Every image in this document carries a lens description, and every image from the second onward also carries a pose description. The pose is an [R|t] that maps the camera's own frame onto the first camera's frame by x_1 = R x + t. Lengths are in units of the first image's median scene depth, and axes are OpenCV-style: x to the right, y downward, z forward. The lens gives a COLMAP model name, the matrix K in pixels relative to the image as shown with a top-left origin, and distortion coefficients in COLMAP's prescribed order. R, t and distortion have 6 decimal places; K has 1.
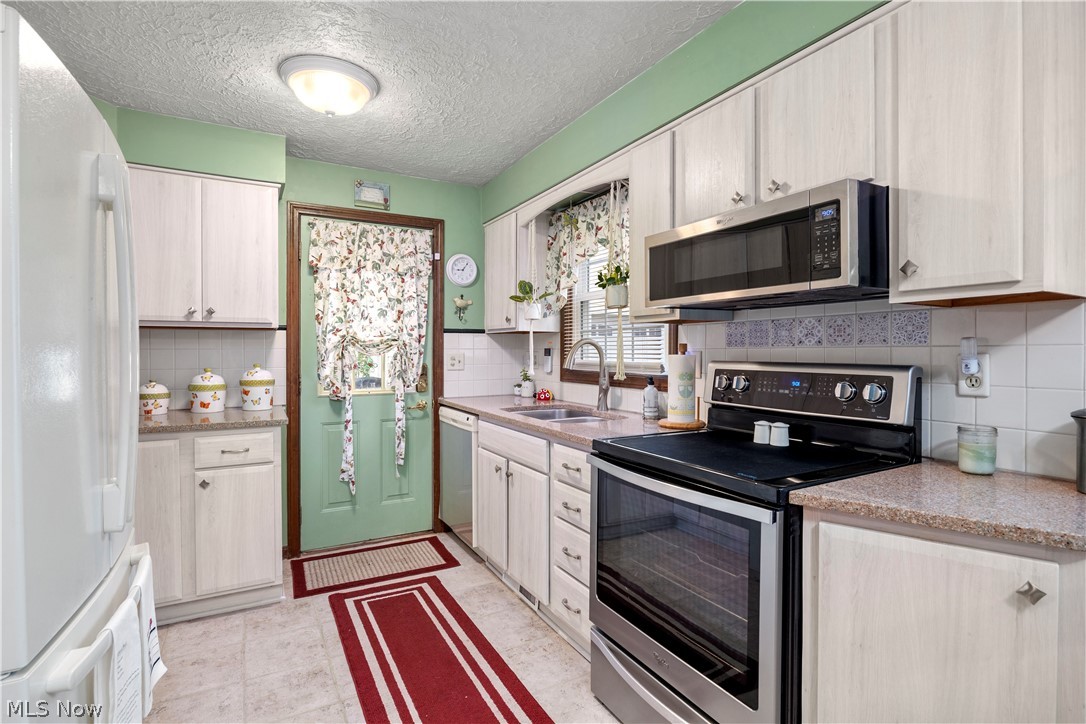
lens RADIAL K [[521.0, 0, 545.0], [0, 521.0, 351.7], [0, 0, 1]] dist [-0.017980, 0.001177]
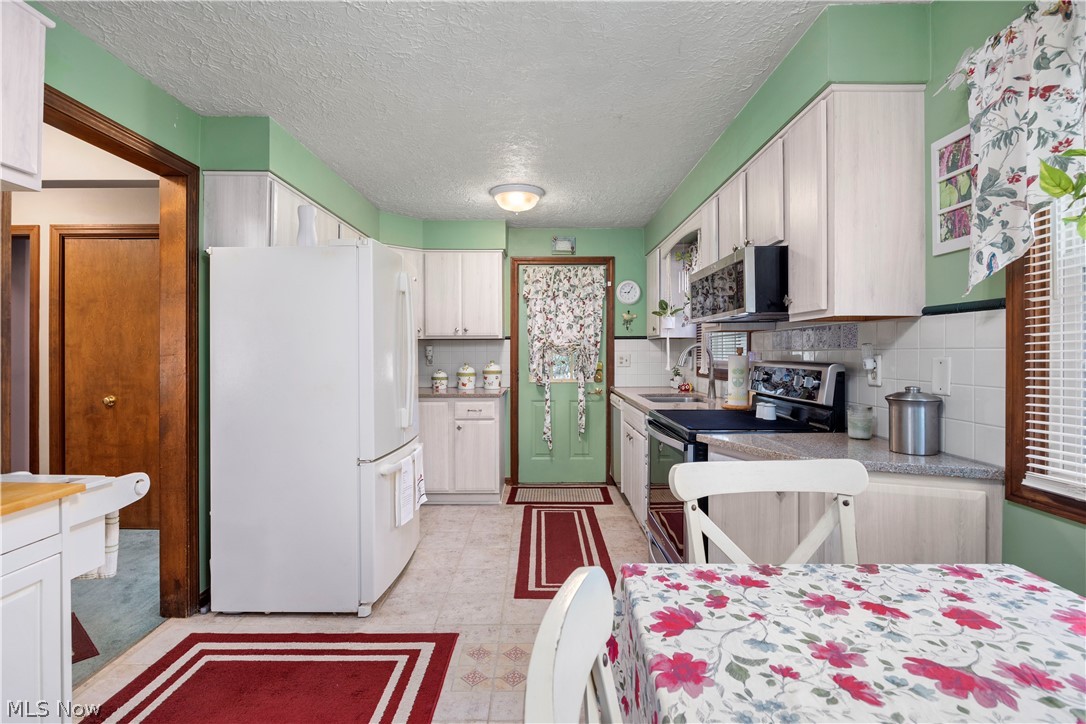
lens RADIAL K [[502.3, 0, 542.1], [0, 502.3, 350.4], [0, 0, 1]] dist [-0.012814, 0.000133]
pose [[0.872949, -0.002181, -0.487807, 0.312983], [-0.000374, 0.999987, -0.005140, -0.000408], [0.487812, 0.004669, 0.872936, -0.267902]]
